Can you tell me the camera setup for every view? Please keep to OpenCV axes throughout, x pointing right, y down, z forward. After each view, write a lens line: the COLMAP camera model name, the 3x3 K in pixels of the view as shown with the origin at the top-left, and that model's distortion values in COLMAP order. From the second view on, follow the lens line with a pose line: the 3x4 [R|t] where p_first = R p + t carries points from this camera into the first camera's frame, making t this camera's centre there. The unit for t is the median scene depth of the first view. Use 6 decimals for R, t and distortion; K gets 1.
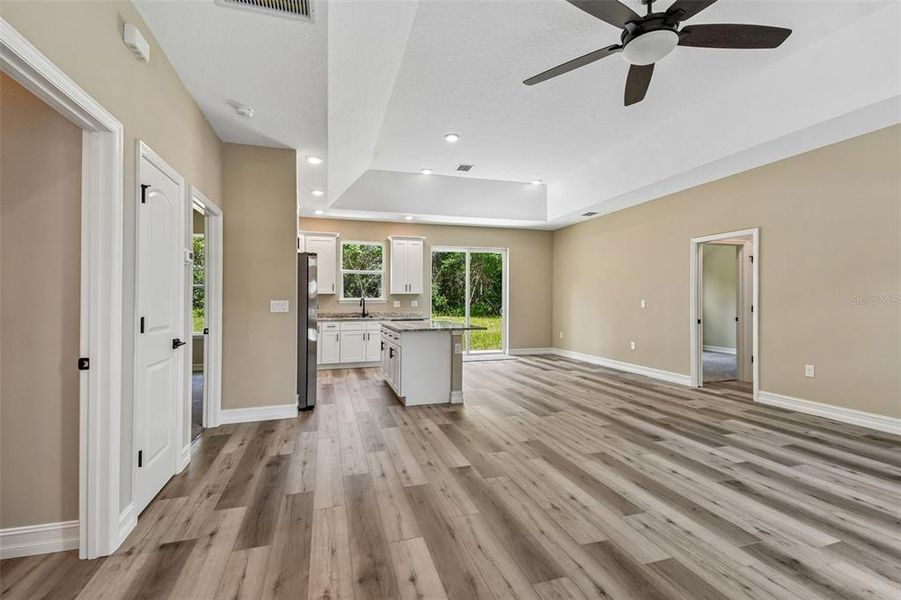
lens RADIAL K [[391.4, 0, 451.3], [0, 391.4, 302.8], [0, 0, 1]] dist [0.064641, -0.036480]
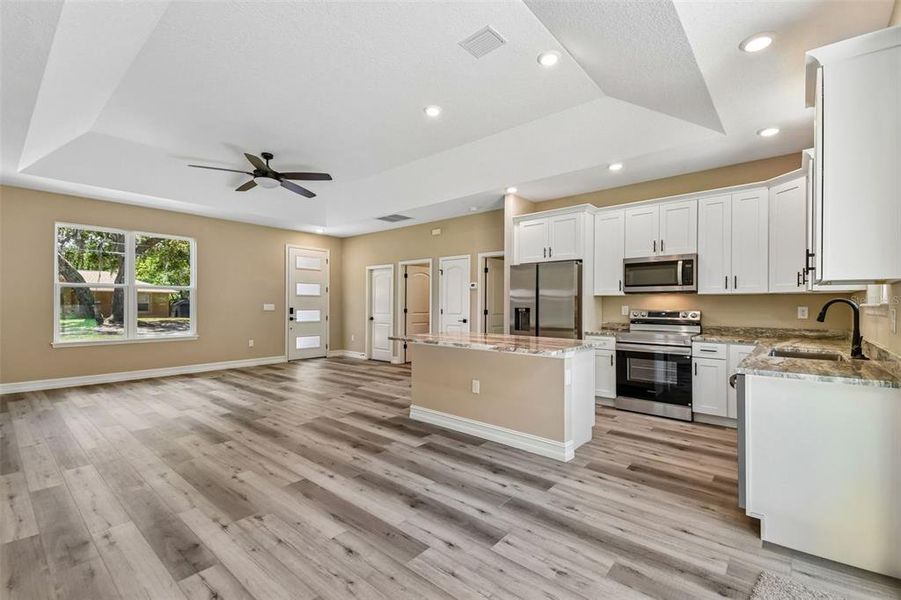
lens RADIAL K [[391.4, 0, 451.3], [0, 391.4, 302.8], [0, 0, 1]] dist [0.064641, -0.036480]
pose [[-0.846003, -0.002006, -0.533174, 0.525637], [-0.004492, 0.999984, 0.003366, -0.017312], [0.533159, 0.005243, -0.845999, 2.198567]]
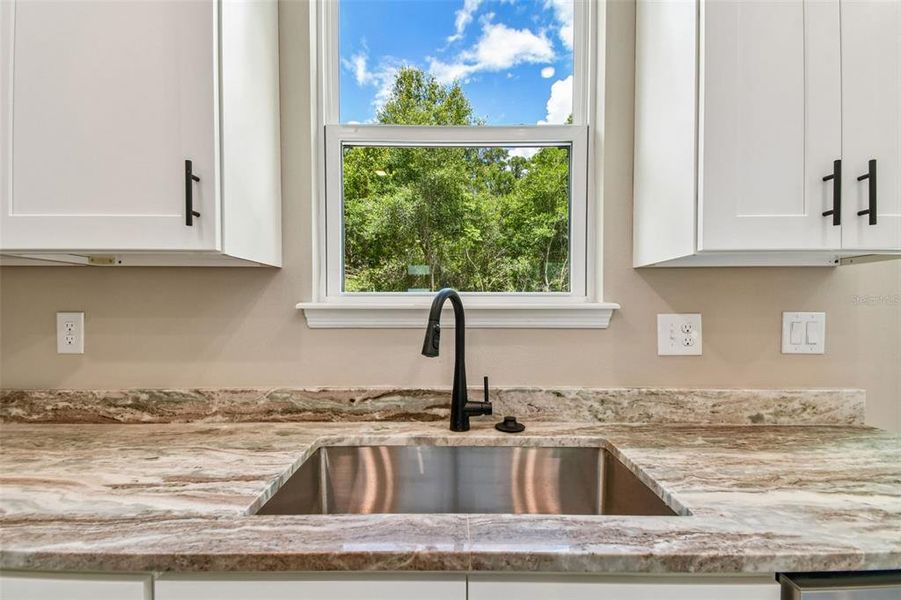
lens RADIAL K [[400.3, 0, 452.3], [0, 400.3, 308.7], [0, 0, 1]] dist [0.067707, -0.039149]
pose [[0.957112, 0.007676, -0.289616, -0.363071], [-0.006746, 0.999968, 0.004212, -0.013260], [0.289639, -0.002078, 0.957134, 1.703643]]
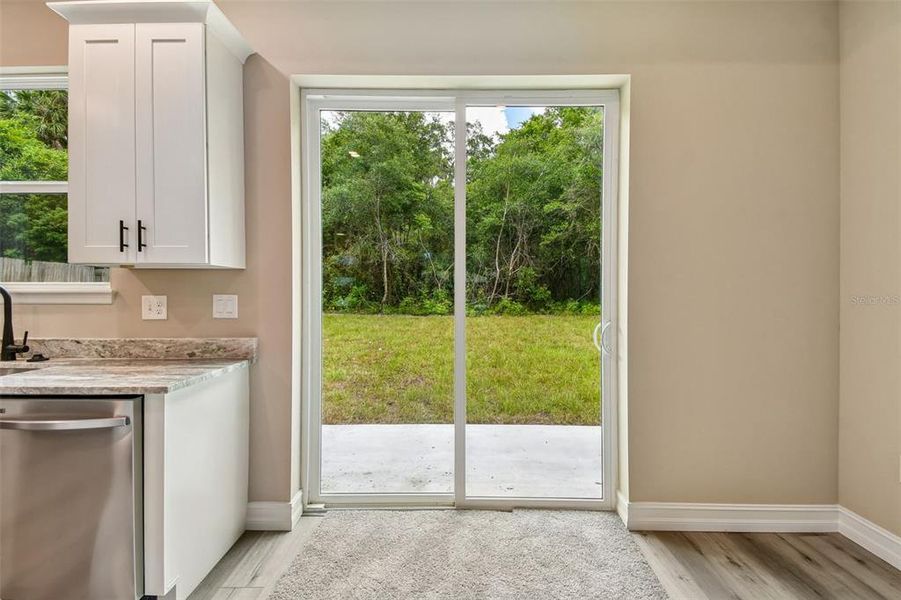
lens RADIAL K [[408.6, 0, 466.4], [0, 408.6, 294.3], [0, 0, 1]] dist [0.034000, -0.020383]
pose [[0.959929, 0.007648, -0.280139, 0.270730], [-0.006780, 0.999969, 0.004064, -0.016101], [0.280161, -0.002002, 0.959951, 1.640533]]
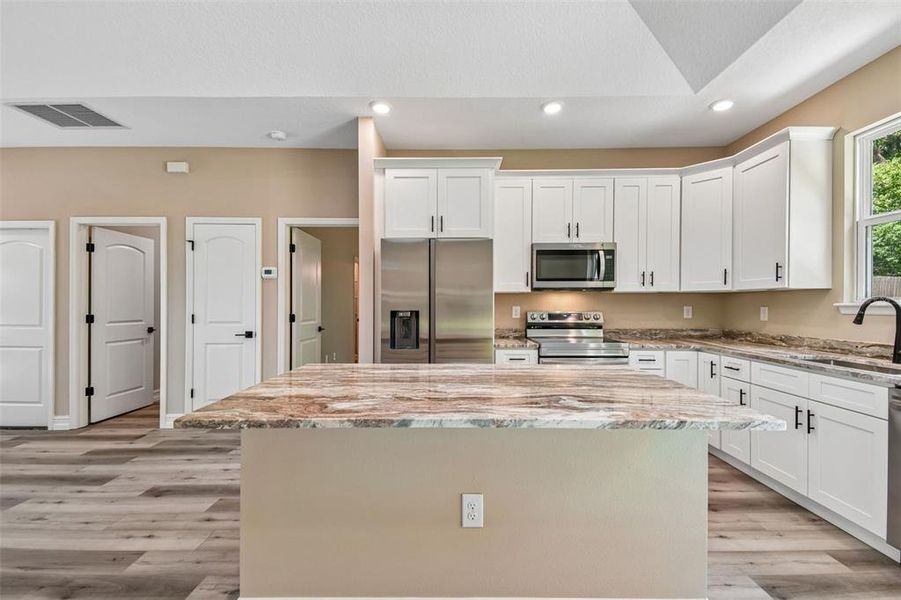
lens RADIAL K [[391.4, 0, 451.3], [0, 391.4, 302.8], [0, 0, 1]] dist [0.064641, -0.036480]
pose [[-0.298956, -0.001841, -0.954265, 0.340820], [-0.005142, 0.999987, -0.000318, -0.012770], [0.954253, 0.004812, -0.298962, 1.518284]]
